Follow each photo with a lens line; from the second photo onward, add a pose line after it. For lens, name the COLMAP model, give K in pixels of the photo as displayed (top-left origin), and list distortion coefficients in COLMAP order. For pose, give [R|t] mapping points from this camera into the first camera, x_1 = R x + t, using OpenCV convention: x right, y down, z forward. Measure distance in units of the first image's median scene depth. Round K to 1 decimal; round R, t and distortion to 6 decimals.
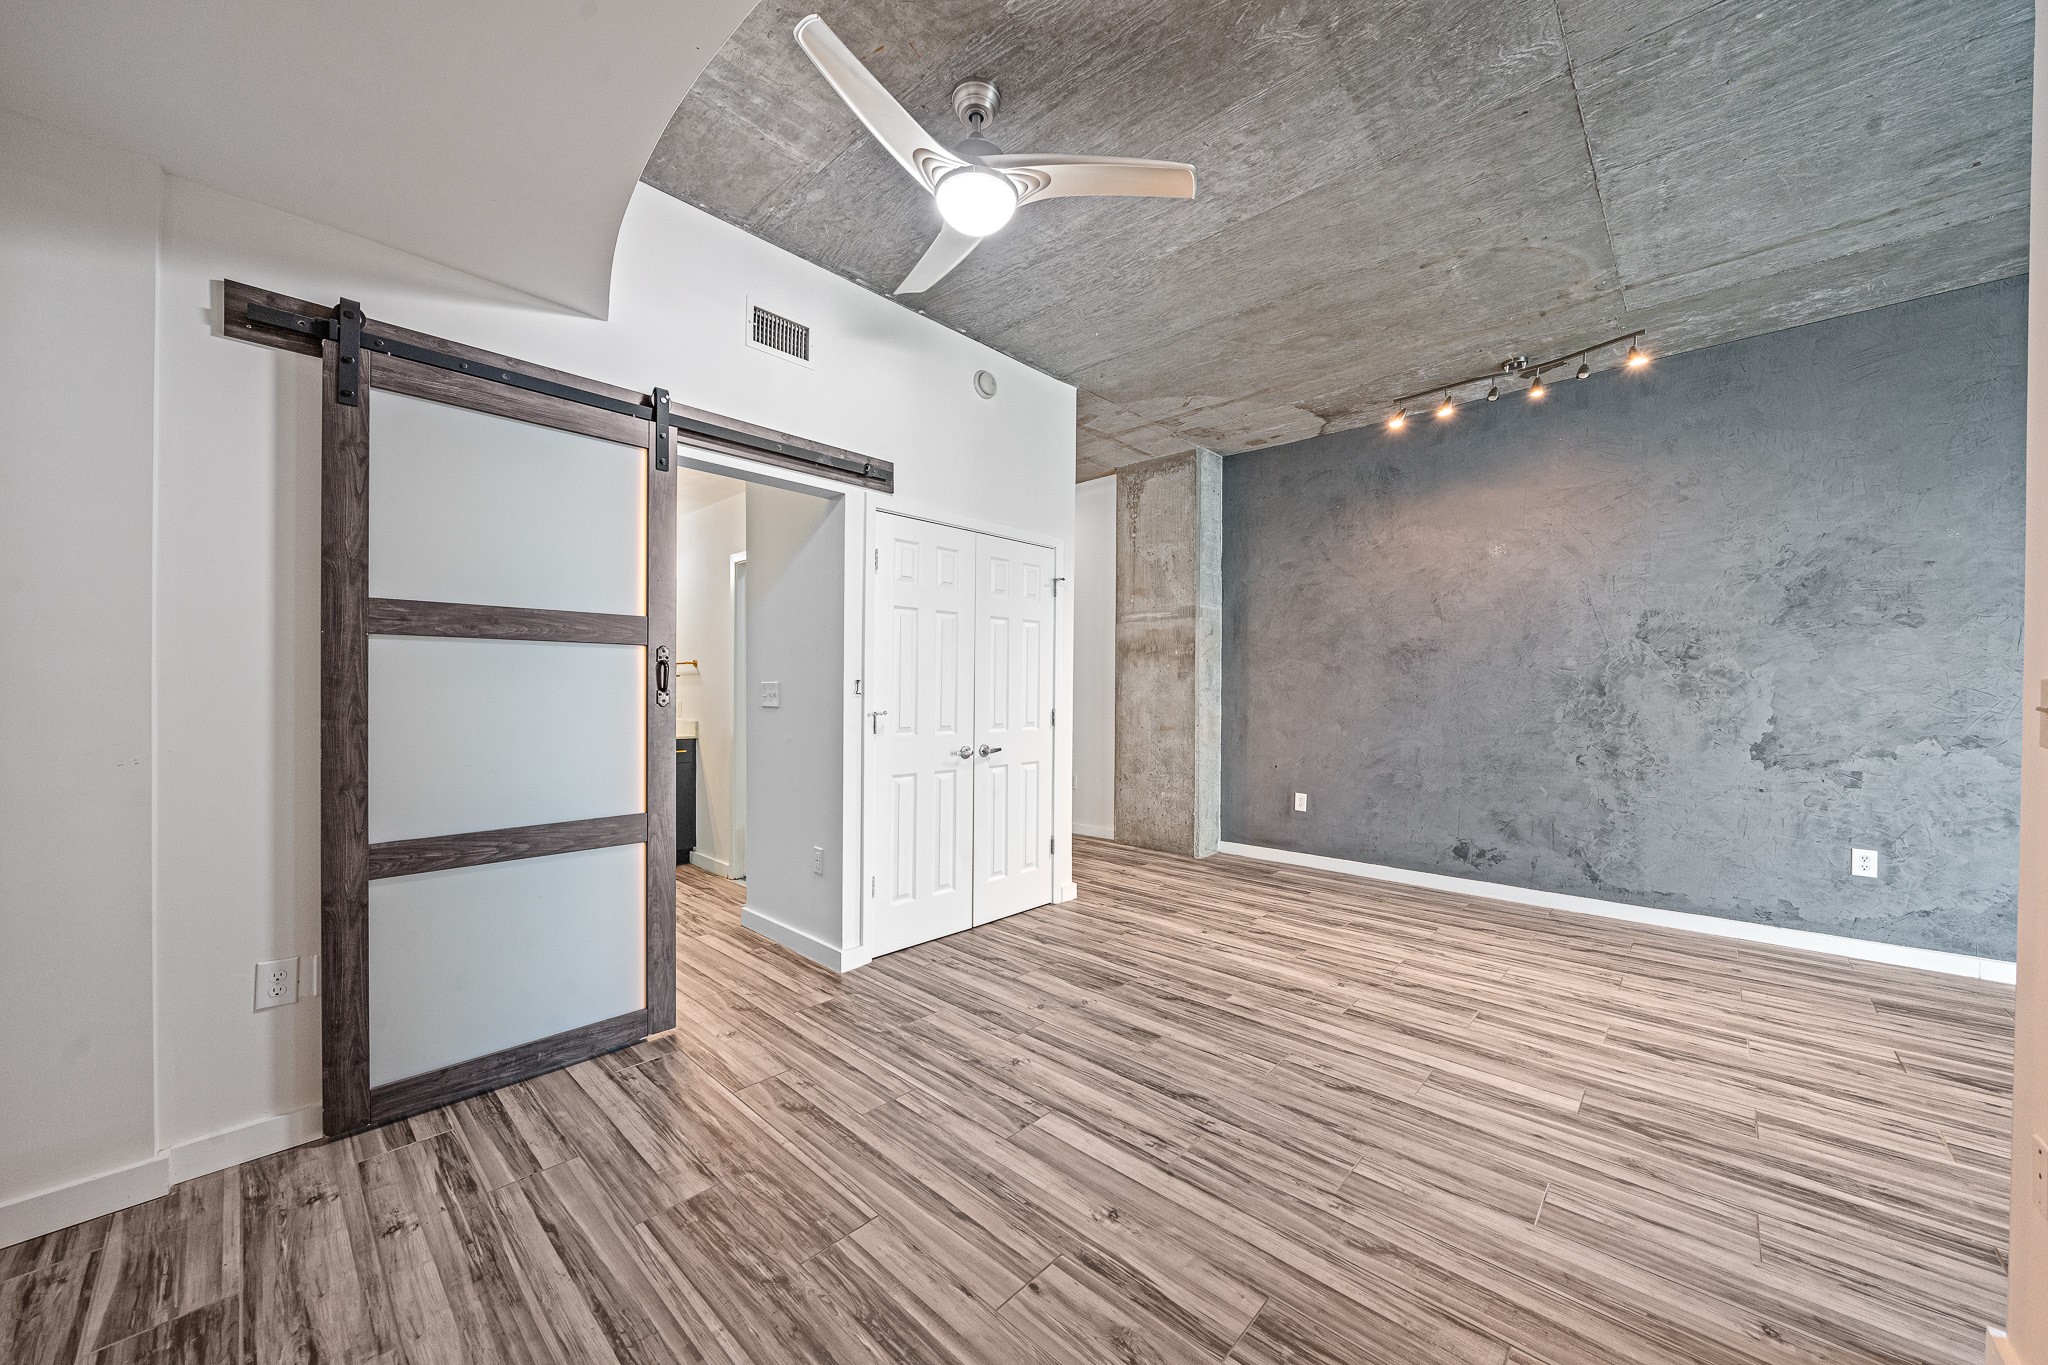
lens RADIAL K [[736.4, 0, 1028.1], [0, 736.4, 692.0], [0, 0, 1]] dist [-0.017545, 0.004051]
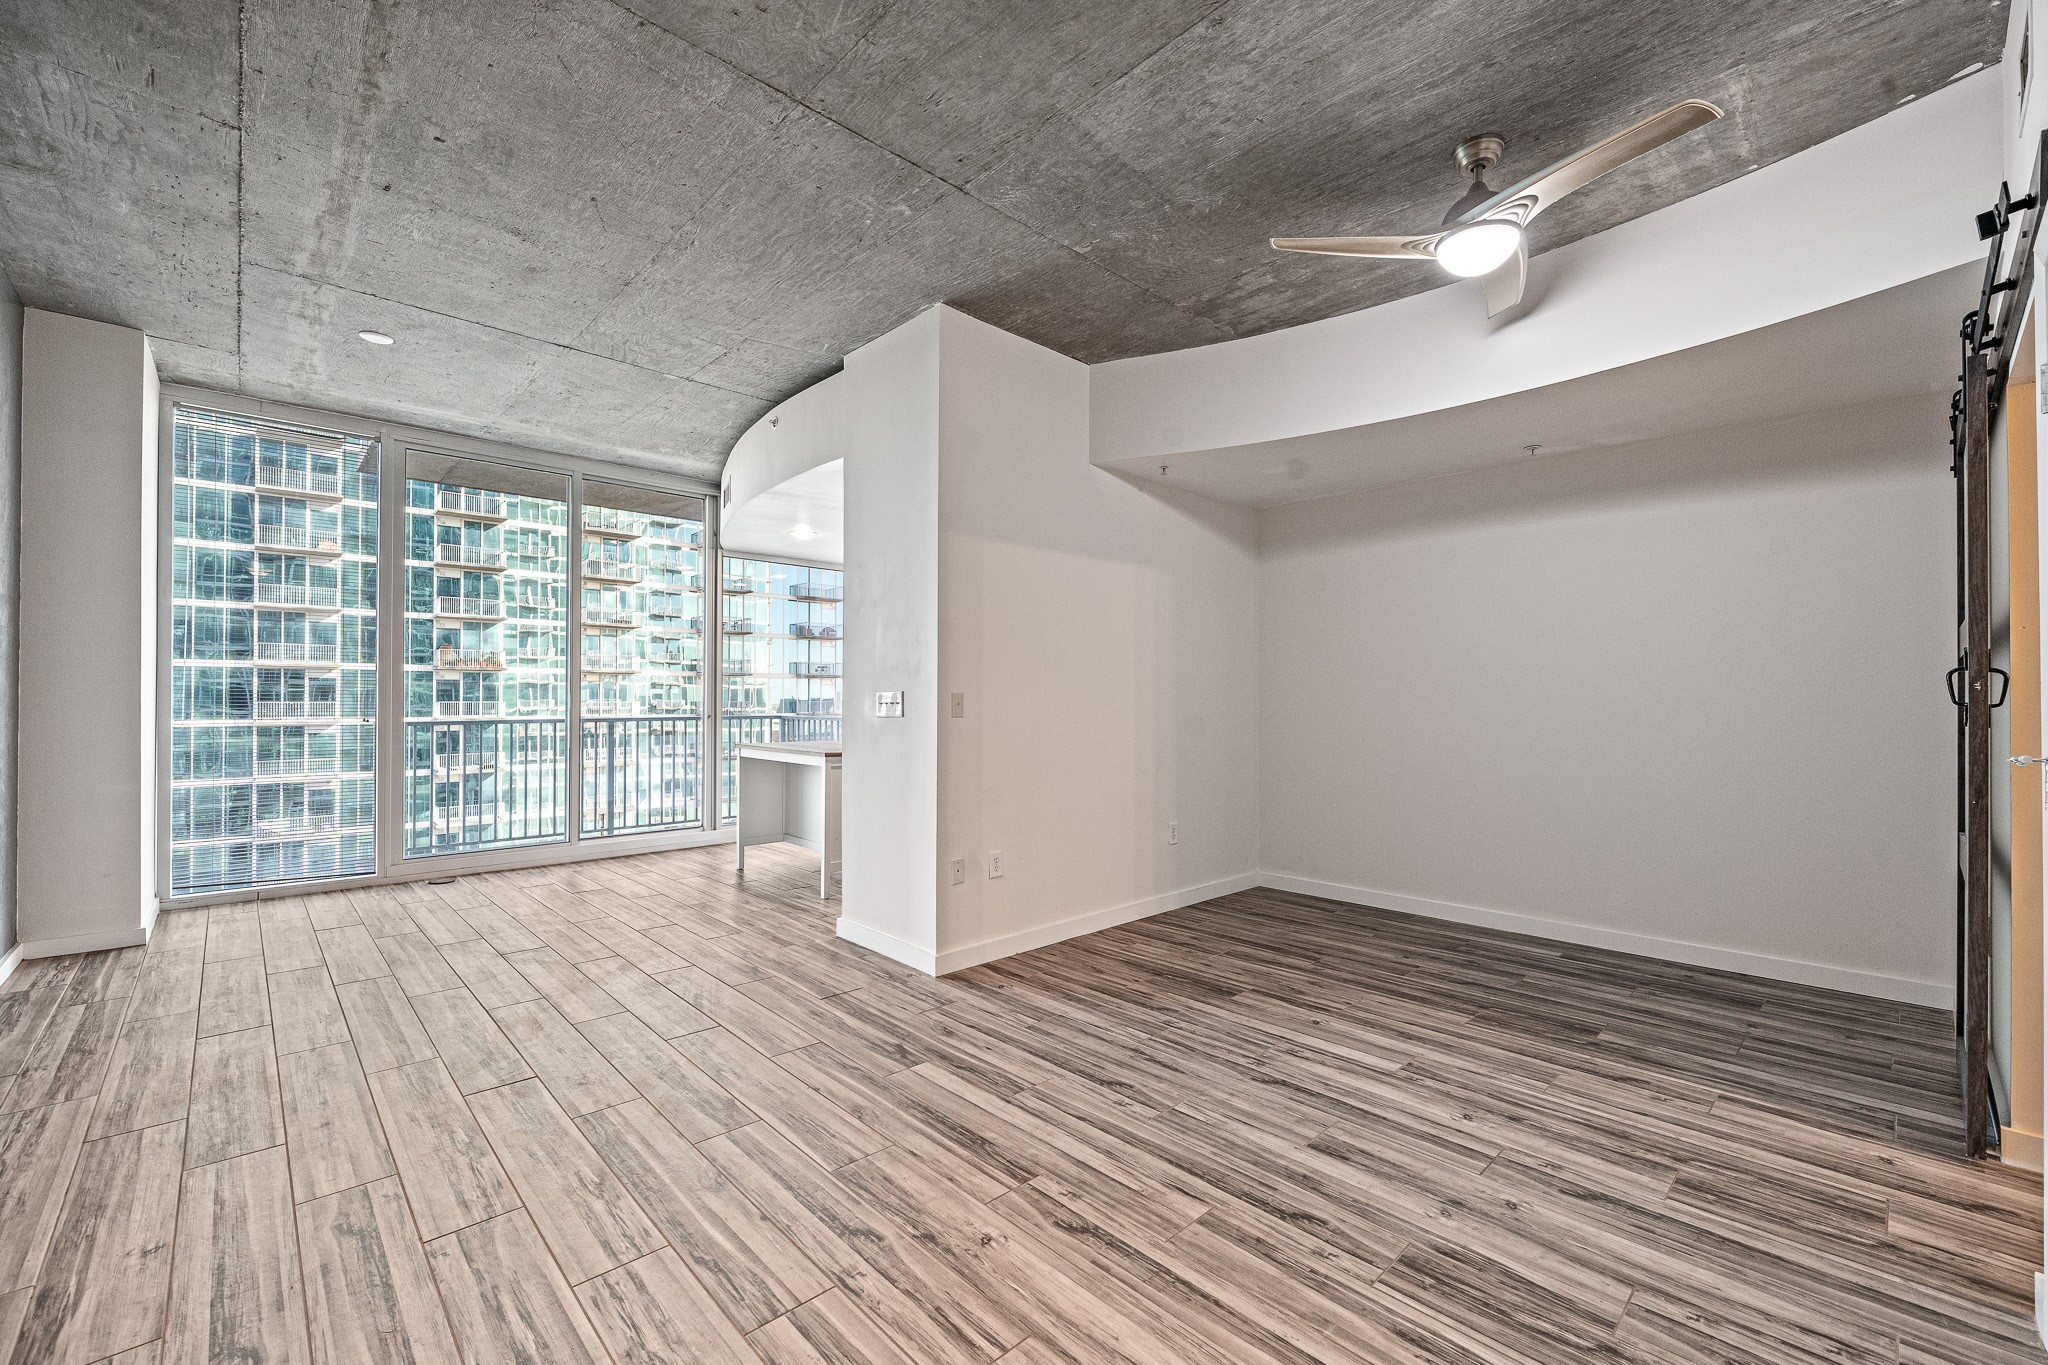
lens RADIAL K [[836.2, 0, 1023.1], [0, 836.2, 696.6], [0, 0, 1]] dist [-0.001982, -0.000216]
pose [[-0.997740, -0.006796, 0.066842, 0.487474], [-0.006879, 0.999976, -0.001010, -0.003310], [-0.066834, -0.001467, -0.997763, 2.181575]]
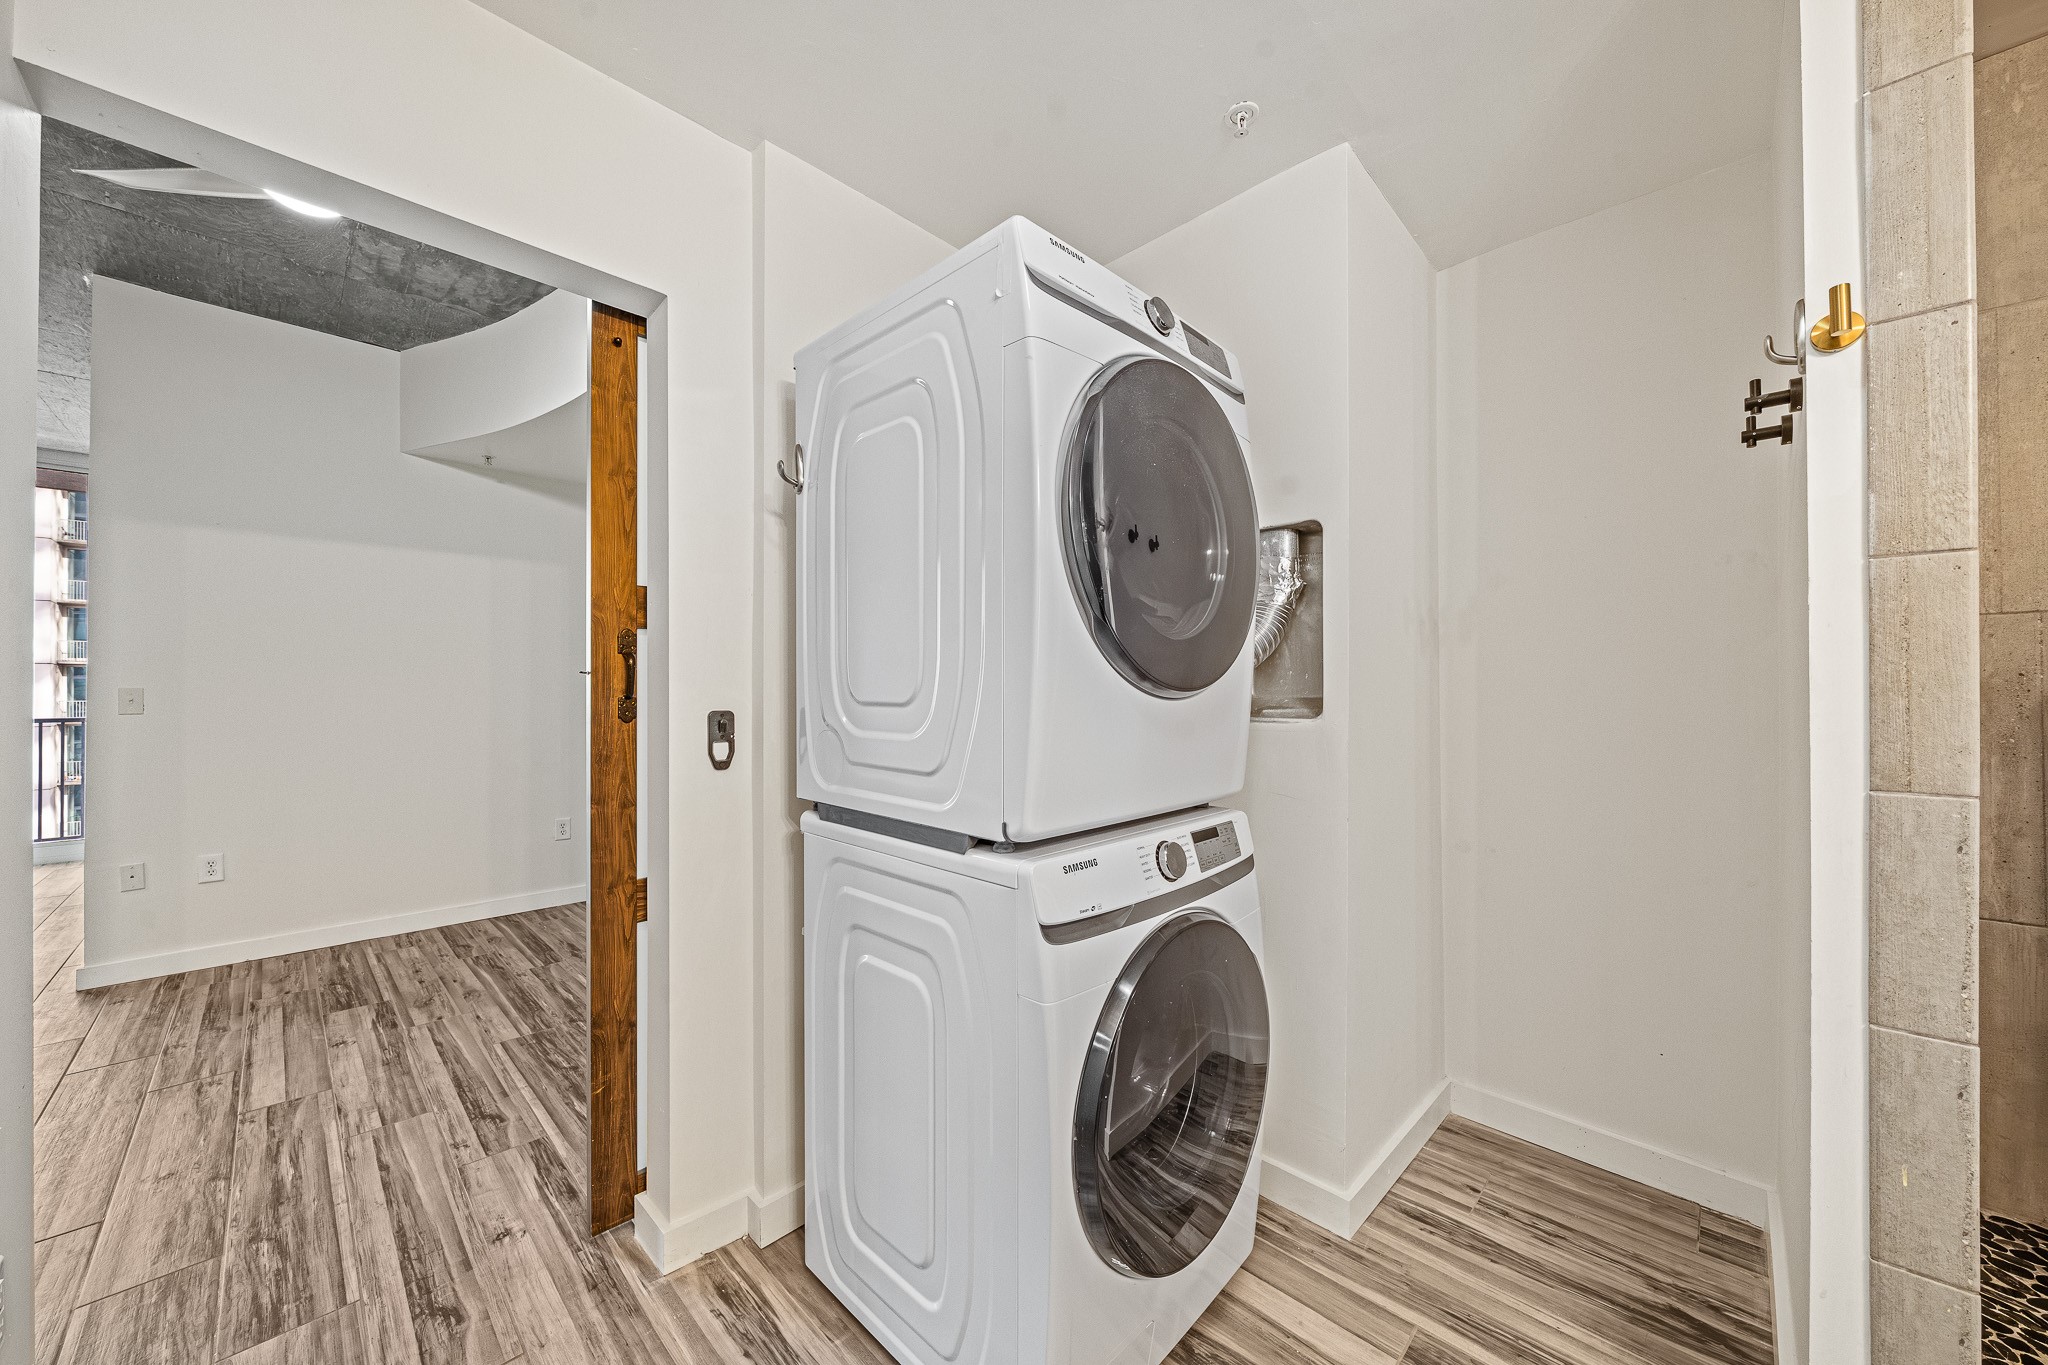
lens RADIAL K [[736.4, 0, 1028.1], [0, 736.4, 692.0], [0, 0, 1]] dist [-0.017545, 0.004051]
pose [[-0.999773, -0.002221, 0.021183, -0.997333], [-0.002223, 0.999998, -0.000047, -0.008067], [-0.021183, -0.000094, -0.999776, 1.848400]]
